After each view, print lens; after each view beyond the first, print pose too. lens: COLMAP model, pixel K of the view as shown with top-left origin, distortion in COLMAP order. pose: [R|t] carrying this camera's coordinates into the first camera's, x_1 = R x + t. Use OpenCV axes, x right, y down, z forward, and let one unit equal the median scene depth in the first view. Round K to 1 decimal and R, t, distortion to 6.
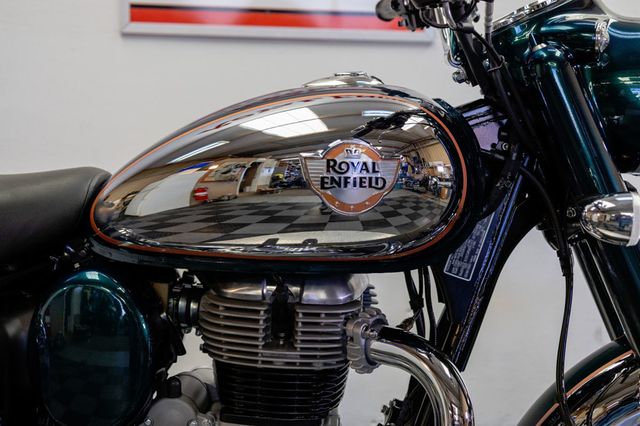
lens RADIAL K [[898.0, 0, 318.4], [0, 898.0, 217.2], [0, 0, 1]] dist [0.037986, 0.000000]
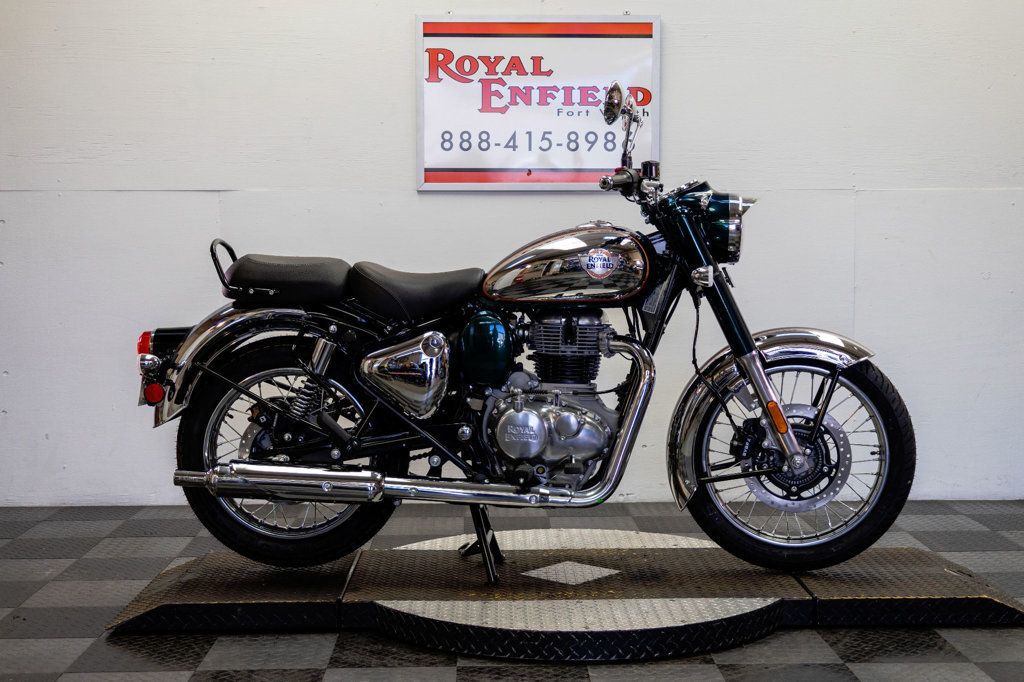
lens RADIAL K [[1436.7, 0, 512.9], [0, 1436.7, 346.3], [0, 0, 1]] dist [0.037986, 0.000000]
pose [[0.999447, -0.024424, -0.022567, -0.101418], [0.022917, 0.997635, -0.064800, 0.375164], [0.024096, 0.064247, 0.997643, -2.535791]]
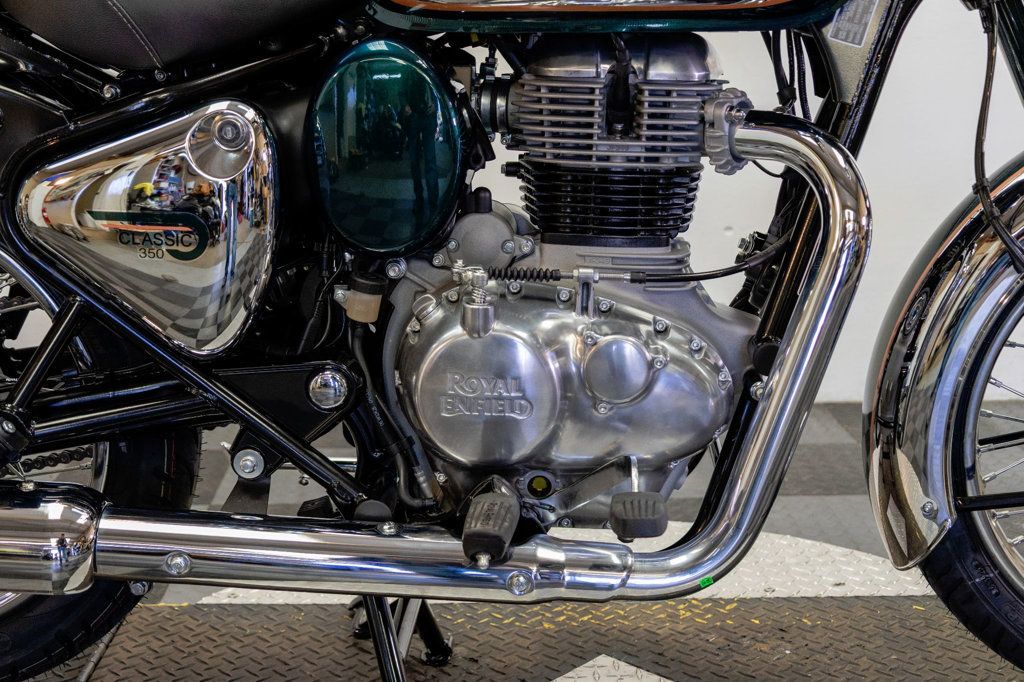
lens RADIAL K [[1436.7, 0, 513.9], [0, 1436.7, 348.3], [0, 0, 1]] dist [0.037986, 0.000000]
pose [[0.999550, -0.023951, -0.018068, -0.117261], [0.025611, 0.994847, 0.098095, 0.202185], [0.015625, -0.098513, 0.995013, -0.272782]]
